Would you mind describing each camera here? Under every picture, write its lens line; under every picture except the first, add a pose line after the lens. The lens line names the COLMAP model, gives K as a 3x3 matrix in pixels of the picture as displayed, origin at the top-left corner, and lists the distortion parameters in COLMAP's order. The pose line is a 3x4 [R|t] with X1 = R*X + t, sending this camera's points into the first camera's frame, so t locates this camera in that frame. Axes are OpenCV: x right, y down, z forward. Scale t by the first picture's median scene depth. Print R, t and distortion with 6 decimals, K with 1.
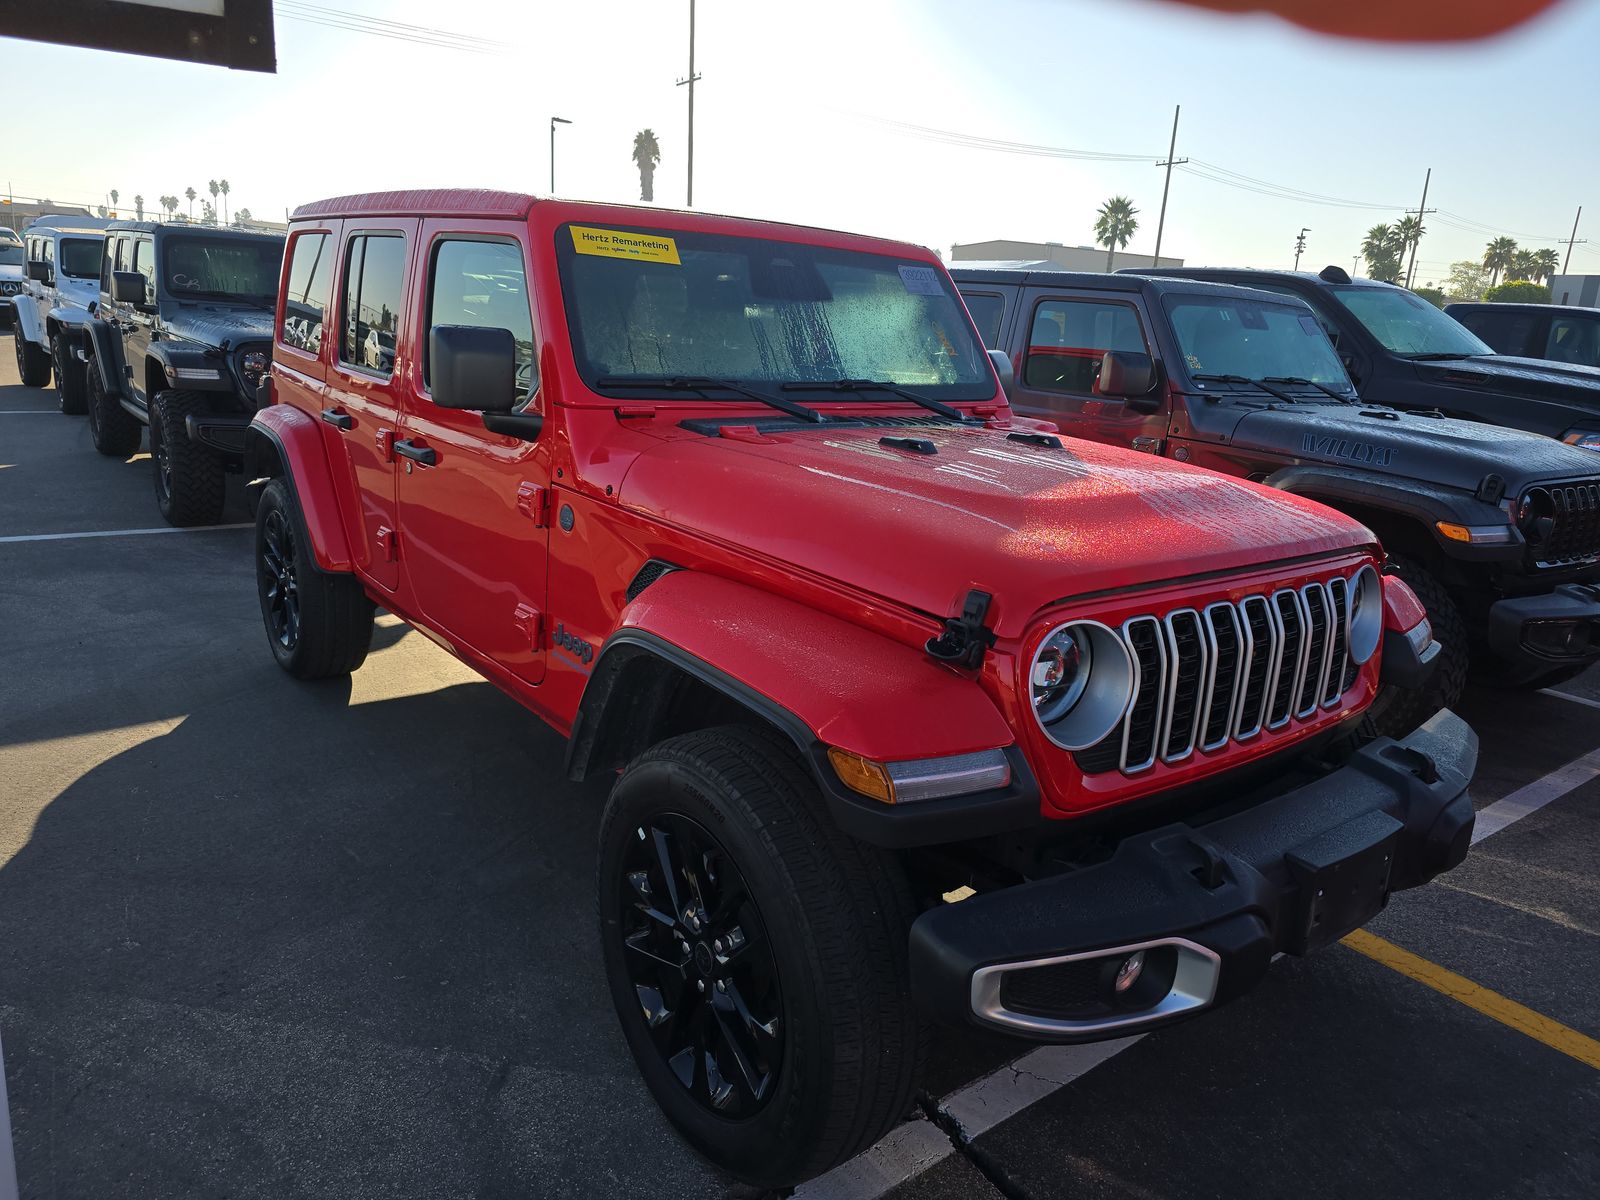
lens RADIAL K [[1083.1, 0, 788.8], [0, 1083.1, 609.2], [0, 0, 1]] dist [0.044753, -0.037863]
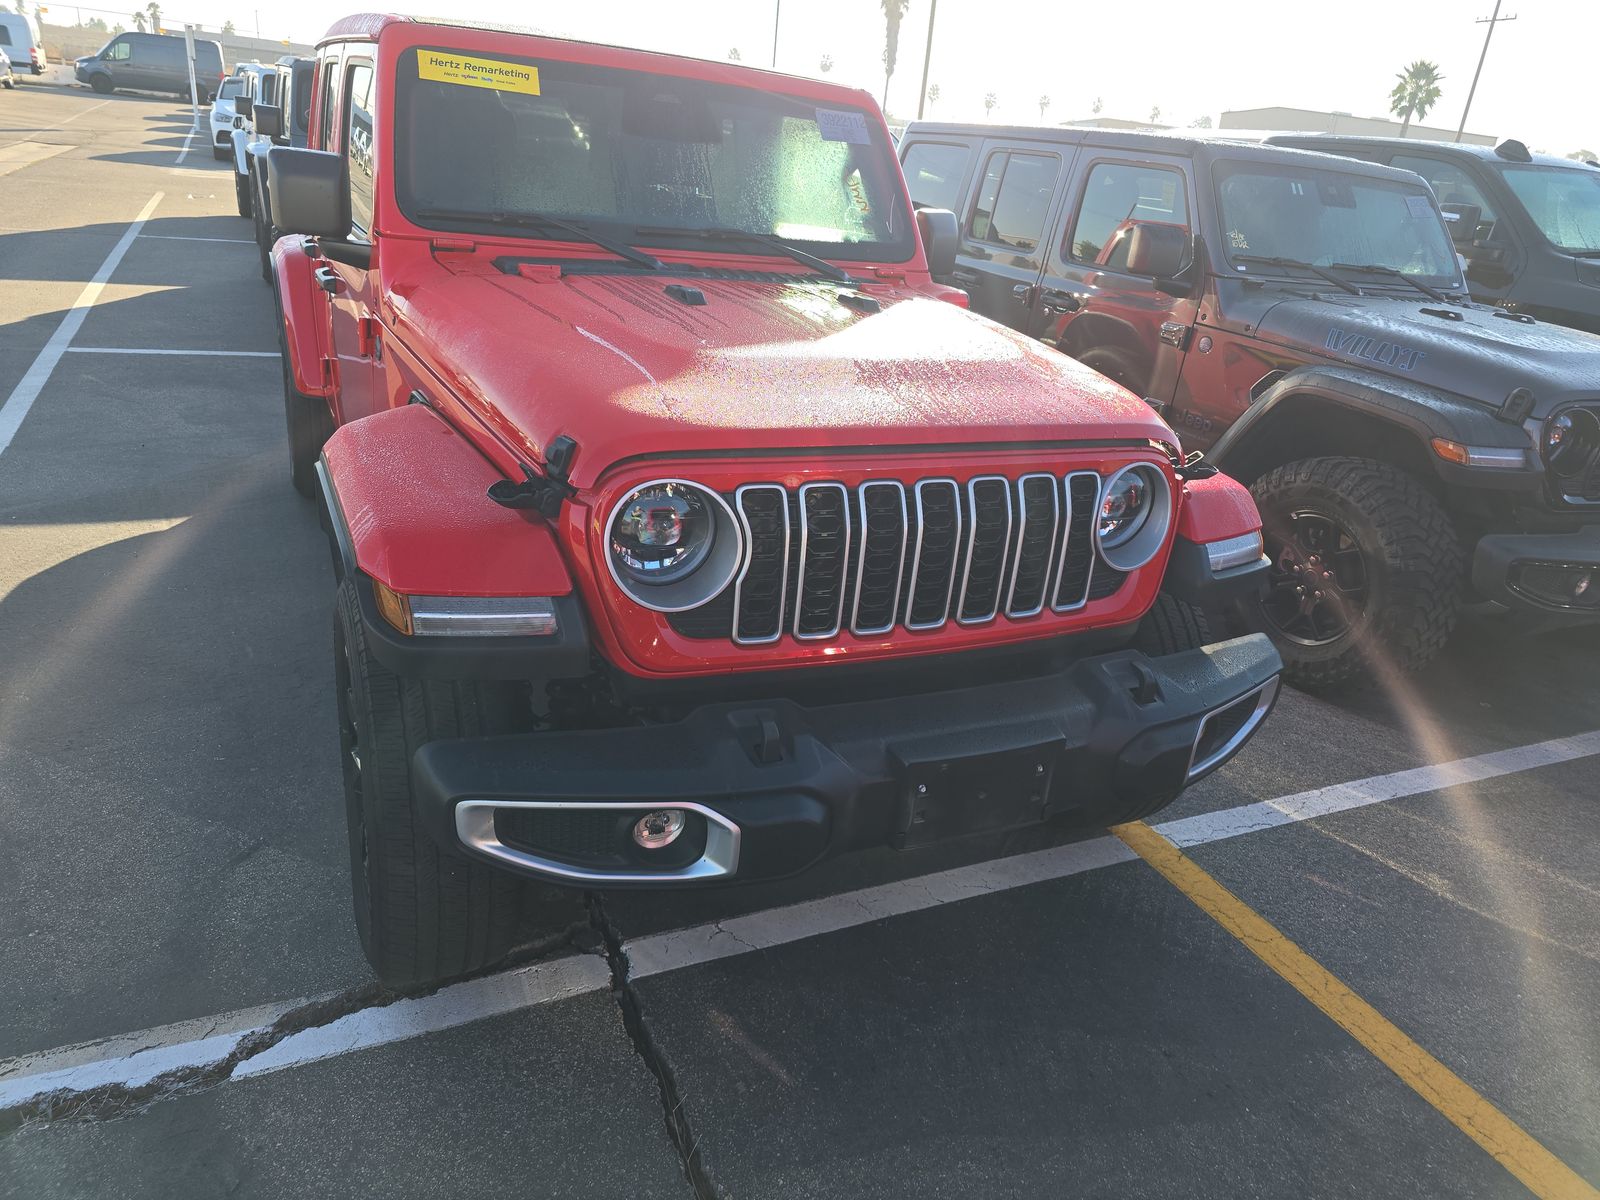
lens RADIAL K [[1083.1, 0, 788.8], [0, 1083.1, 609.2], [0, 0, 1]] dist [0.044753, -0.037863]
pose [[0.975867, 0.116106, -0.184943, 0.266139], [-0.094993, 0.988314, 0.119216, 0.000136], [0.196623, -0.098771, 0.975491, 0.032193]]
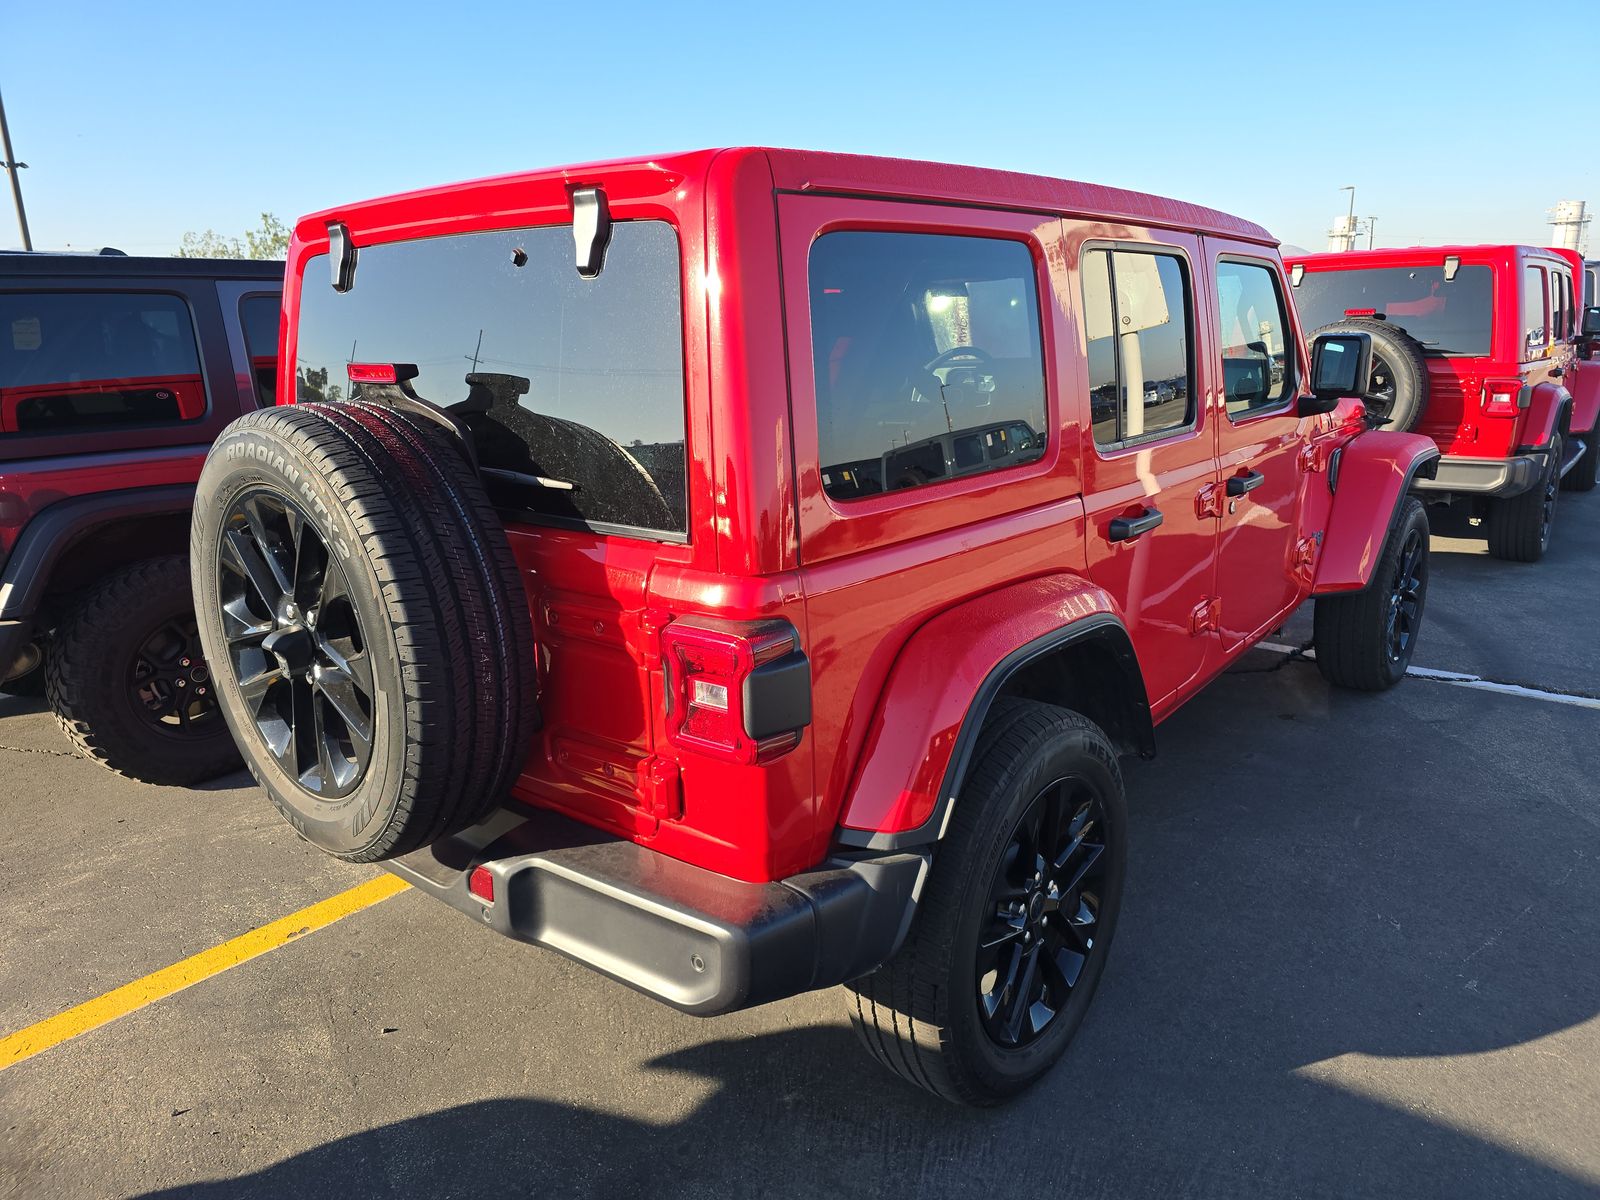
lens RADIAL K [[1070.4, 0, 803.9], [0, 1070.4, 610.6], [0, 0, 1]] dist [0.030487, -0.025231]
pose [[-0.220327, -0.319690, 0.921550, -0.998278], [0.283840, 0.882870, 0.374133, -0.444791], [-0.933215, 0.344004, -0.103779, 1.278714]]
